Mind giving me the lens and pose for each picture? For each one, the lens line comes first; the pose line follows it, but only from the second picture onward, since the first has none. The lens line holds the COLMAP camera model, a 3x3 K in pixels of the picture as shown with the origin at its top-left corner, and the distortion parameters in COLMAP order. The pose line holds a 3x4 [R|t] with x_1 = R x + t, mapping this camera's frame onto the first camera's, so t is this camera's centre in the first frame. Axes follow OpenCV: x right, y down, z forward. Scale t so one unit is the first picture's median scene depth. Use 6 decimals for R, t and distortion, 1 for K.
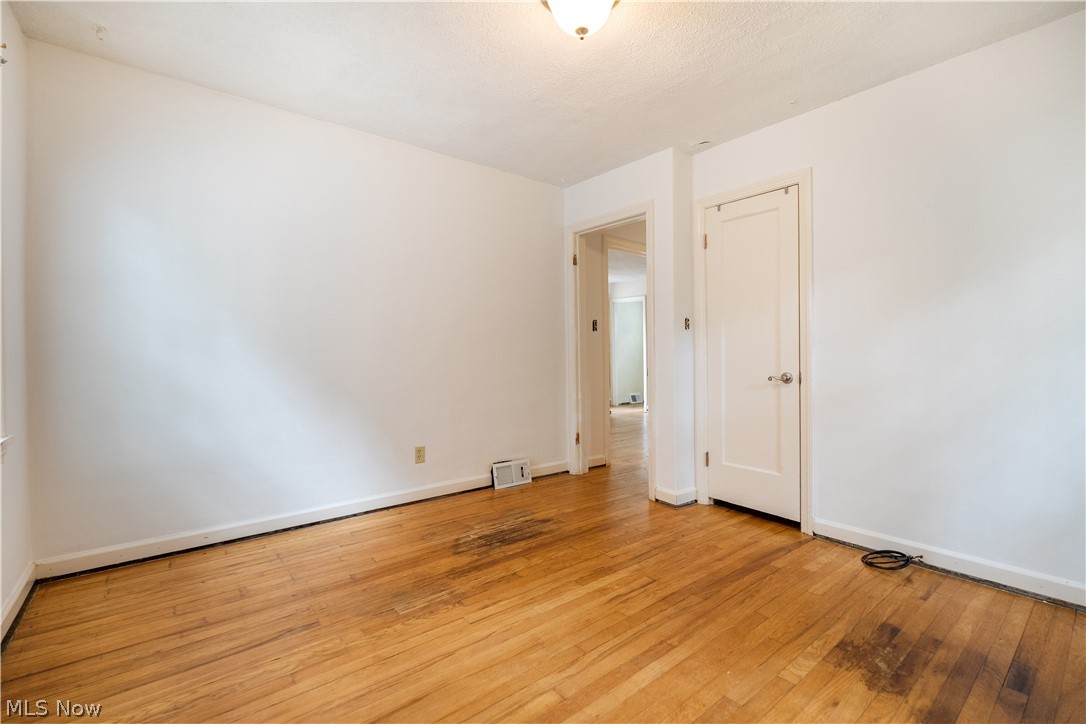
lens RADIAL K [[481.7, 0, 544.8], [0, 481.7, 357.3], [0, 0, 1]] dist [-0.002626, 0.000512]
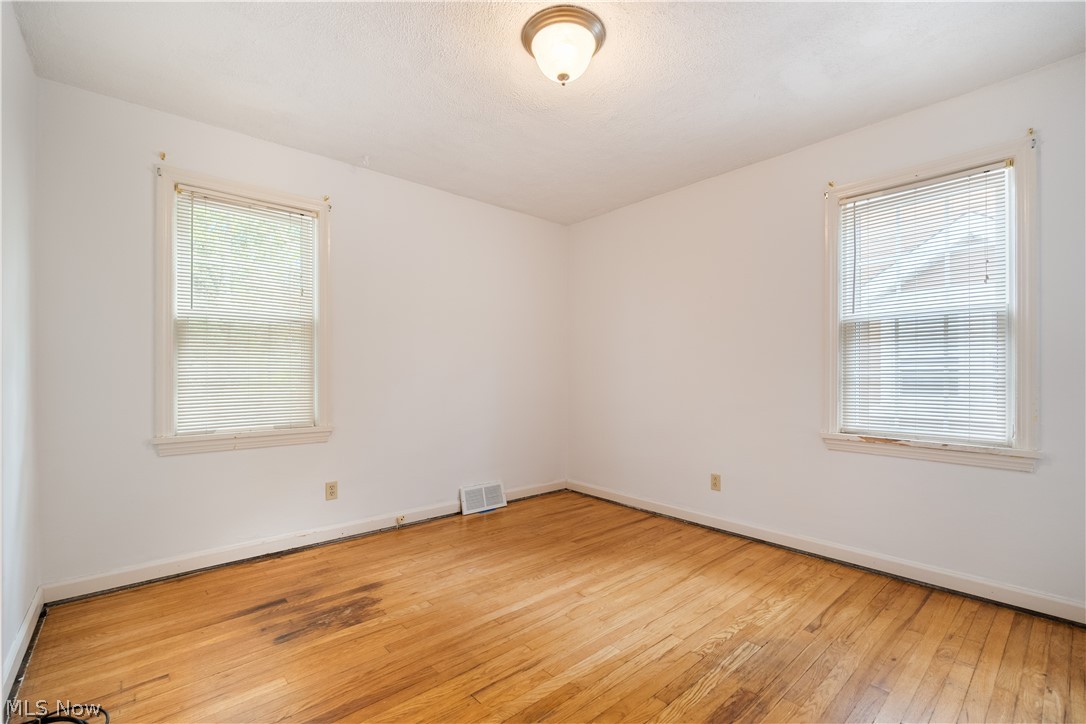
lens RADIAL K [[481.7, 0, 543.3], [0, 481.7, 368.0], [0, 0, 1]] dist [-0.002626, 0.000512]
pose [[-0.998903, -0.004370, -0.046623, 0.180562], [-0.004315, 0.999990, -0.001291, -0.041639], [0.046628, -0.001088, -0.998912, 2.004429]]
